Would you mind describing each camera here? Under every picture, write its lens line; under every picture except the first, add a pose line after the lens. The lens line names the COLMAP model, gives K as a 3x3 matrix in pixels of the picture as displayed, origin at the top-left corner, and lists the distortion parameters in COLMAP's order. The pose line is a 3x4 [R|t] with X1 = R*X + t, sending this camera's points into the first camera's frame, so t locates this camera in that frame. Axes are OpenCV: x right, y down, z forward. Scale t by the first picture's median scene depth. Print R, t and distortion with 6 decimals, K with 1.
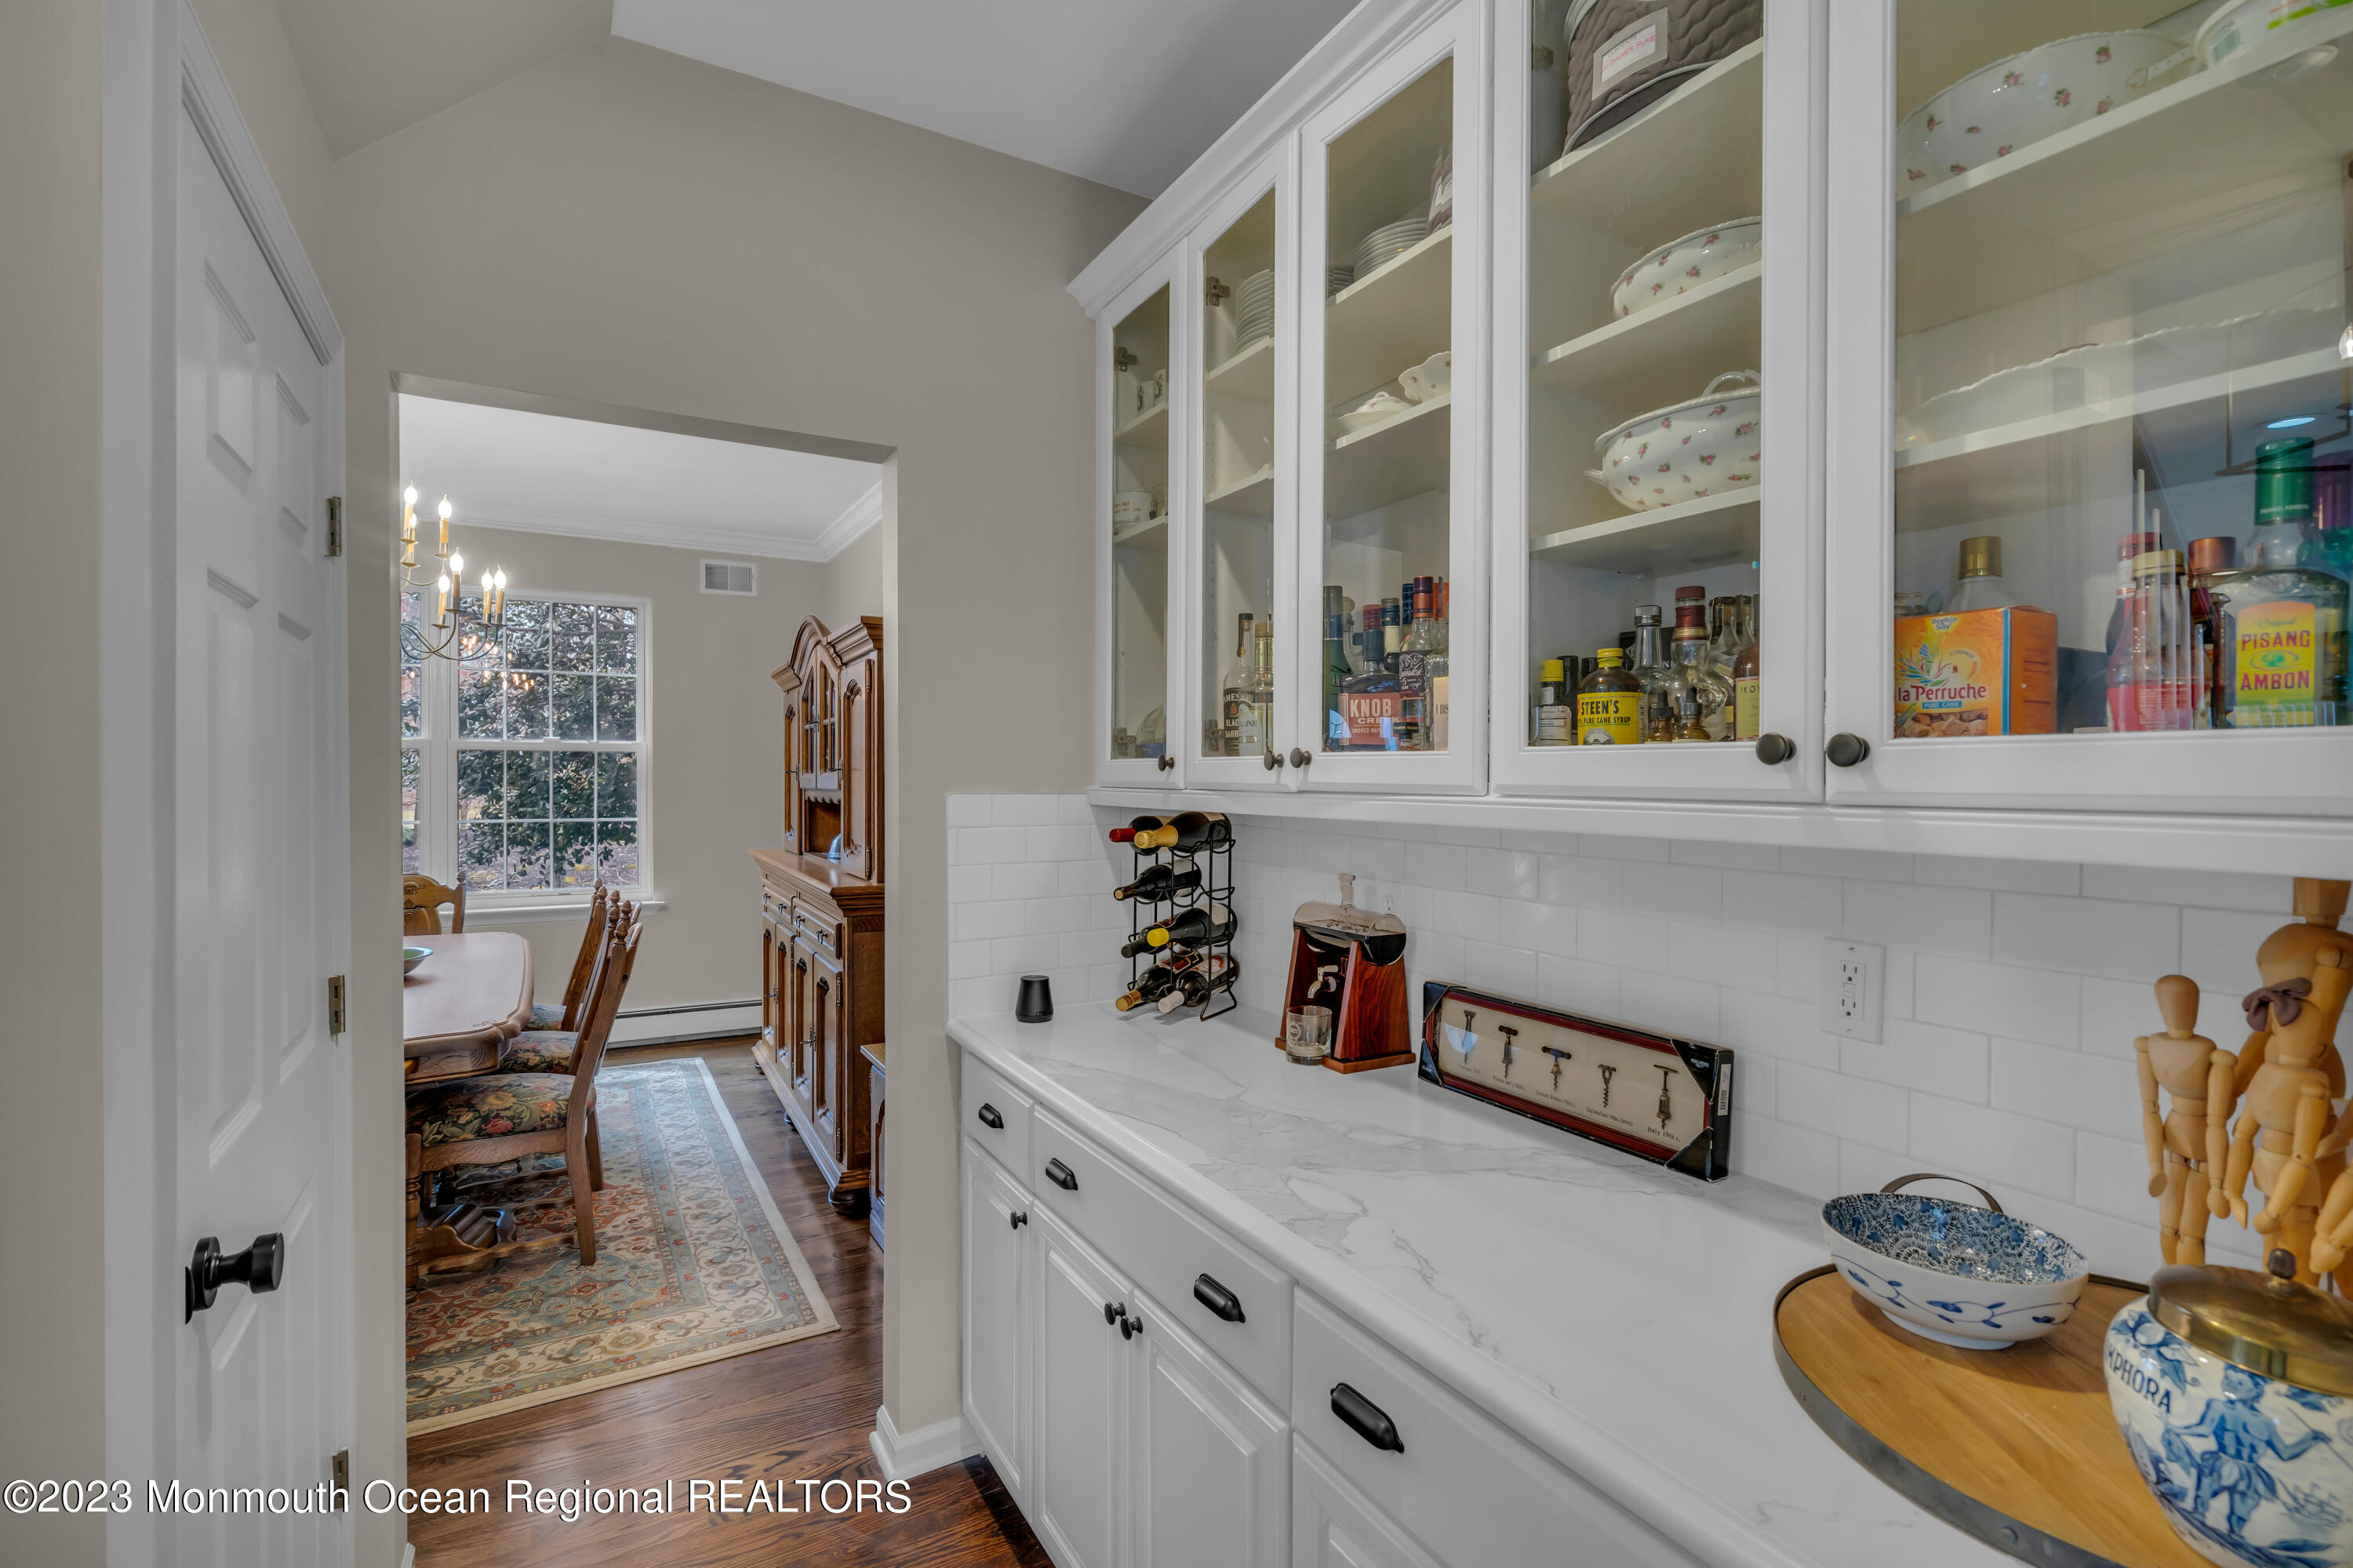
lens RADIAL K [[1069.4, 0, 1156.1], [0, 1069.4, 782.5], [0, 0, 1]] dist [-0.003854, 0.002143]
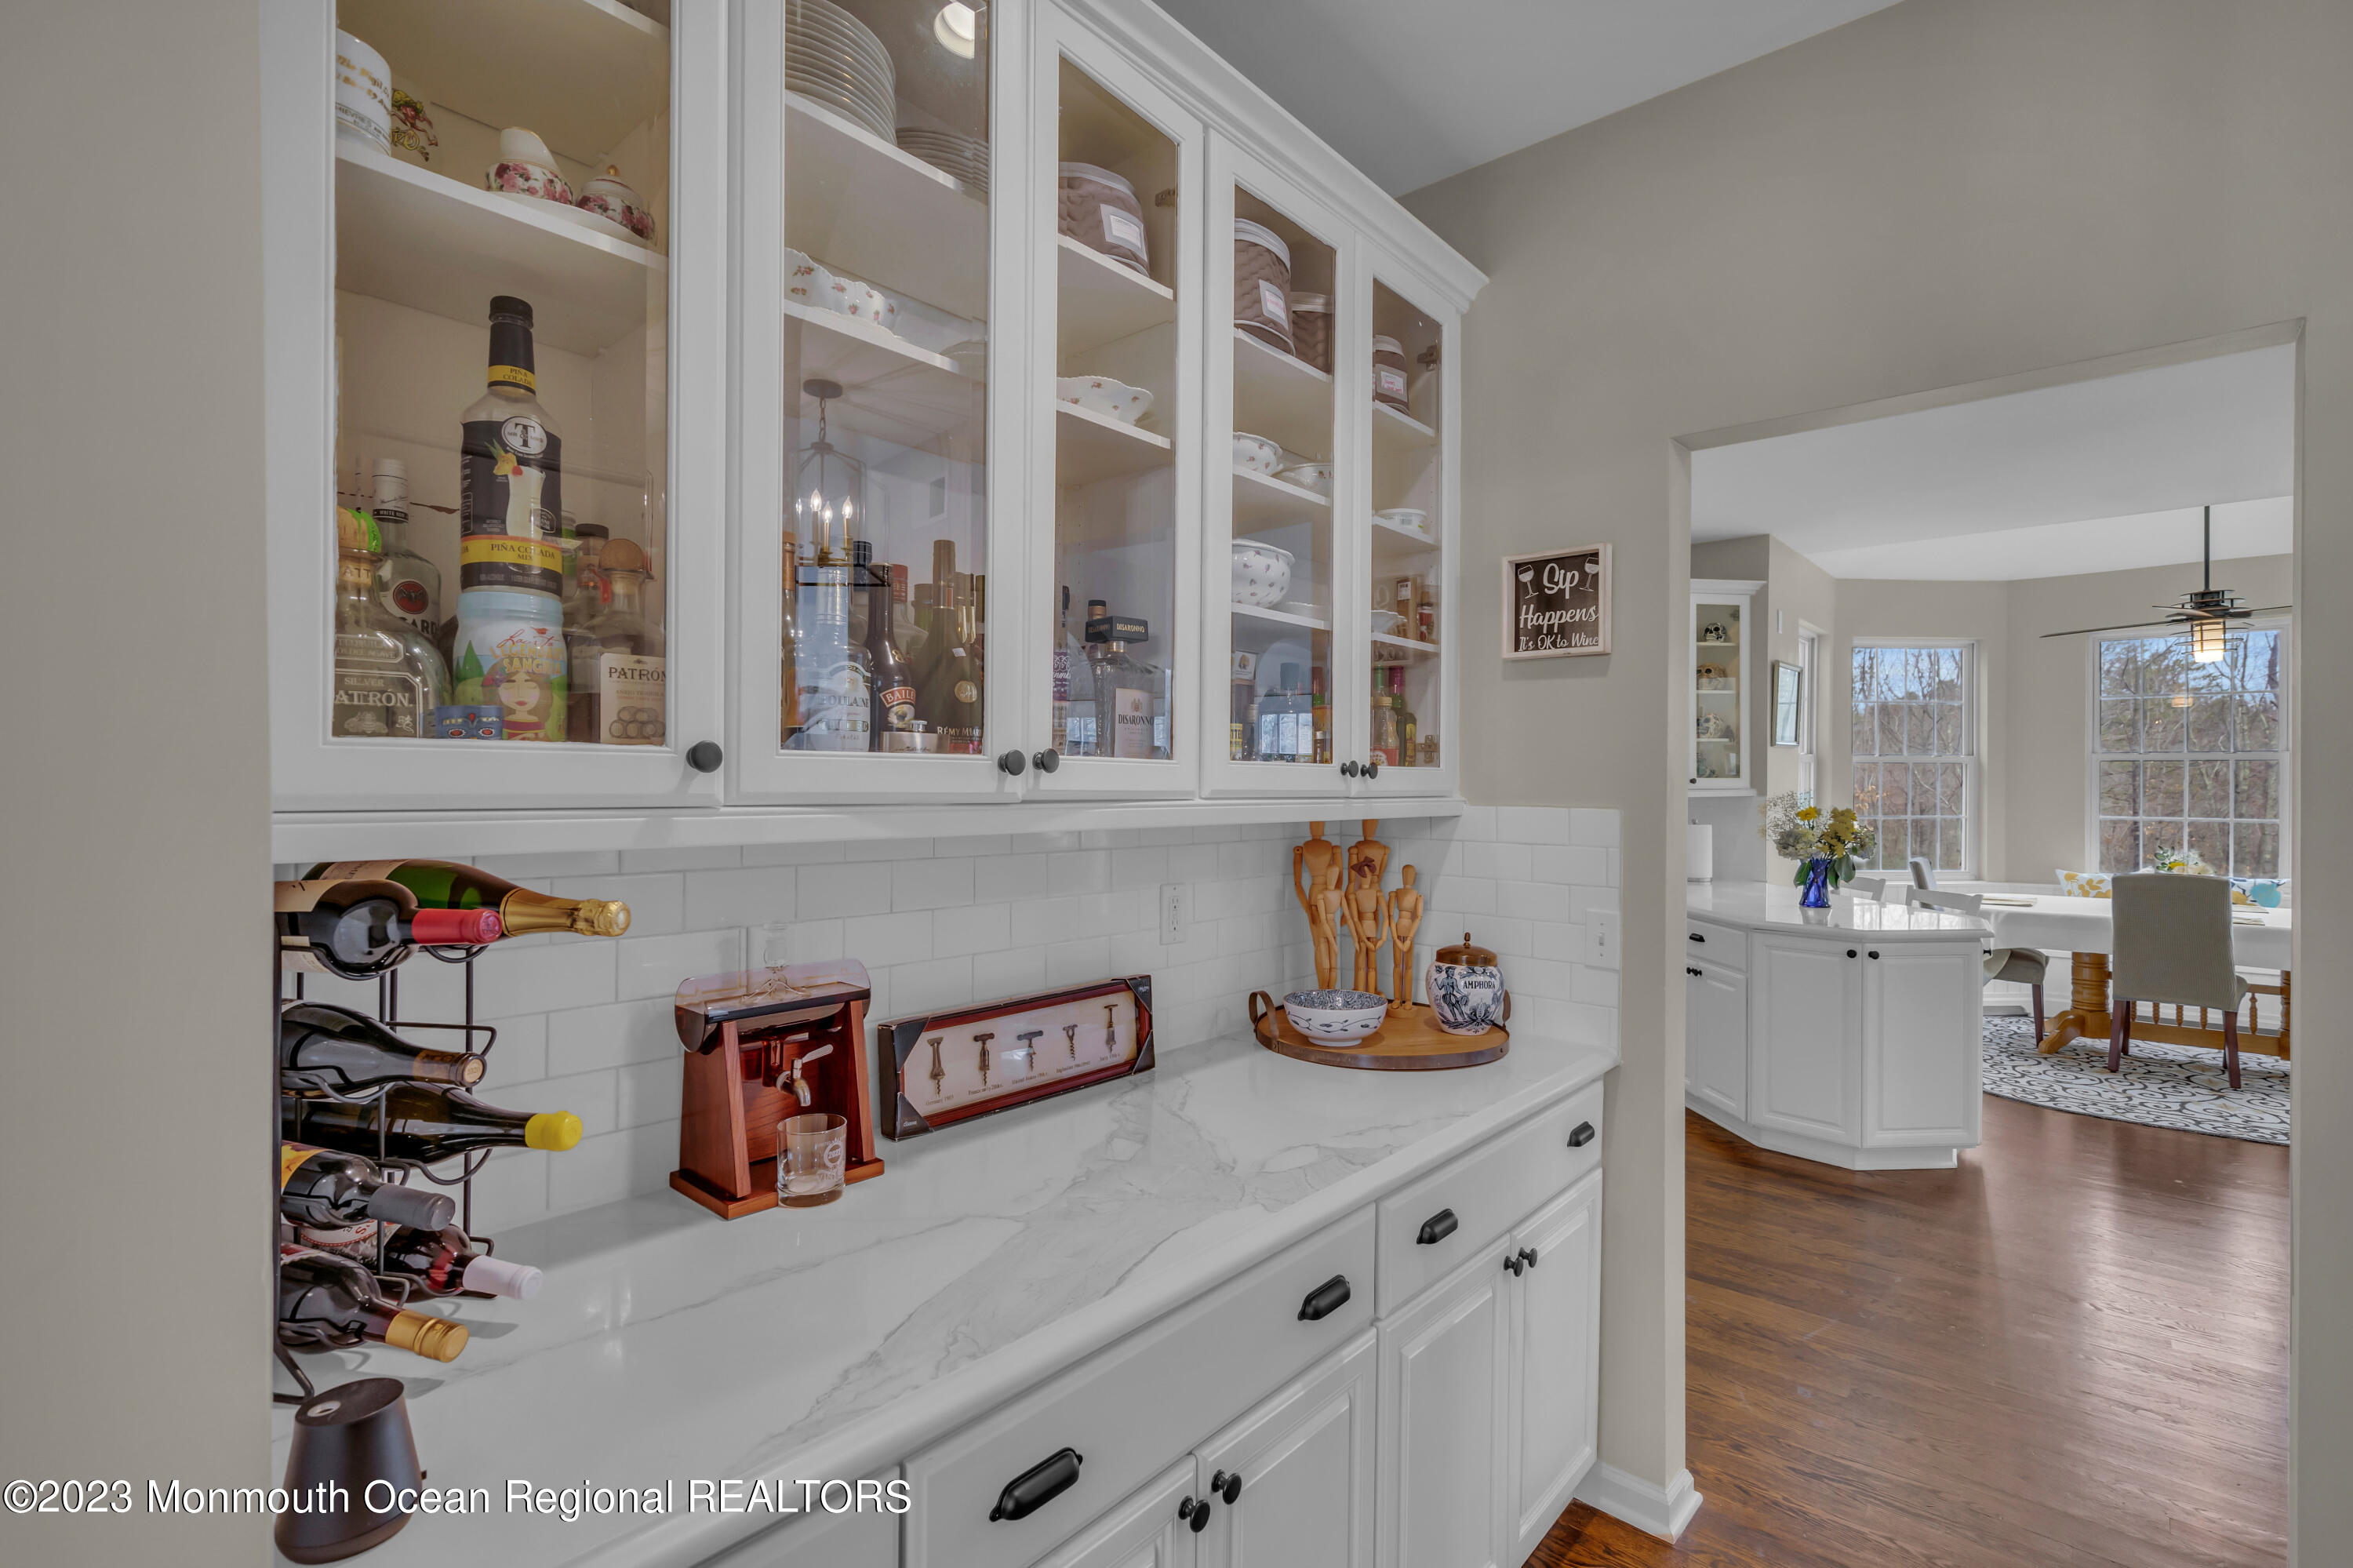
lens RADIAL K [[1069.4, 0, 1164.9], [0, 1069.4, 800.6], [0, 0, 1]] dist [-0.003854, 0.002143]
pose [[-0.329699, -0.013627, 0.943988, -0.721020], [0.003698, 0.999870, 0.015725, -0.004486], [-0.944079, 0.008675, -0.329606, 1.264339]]
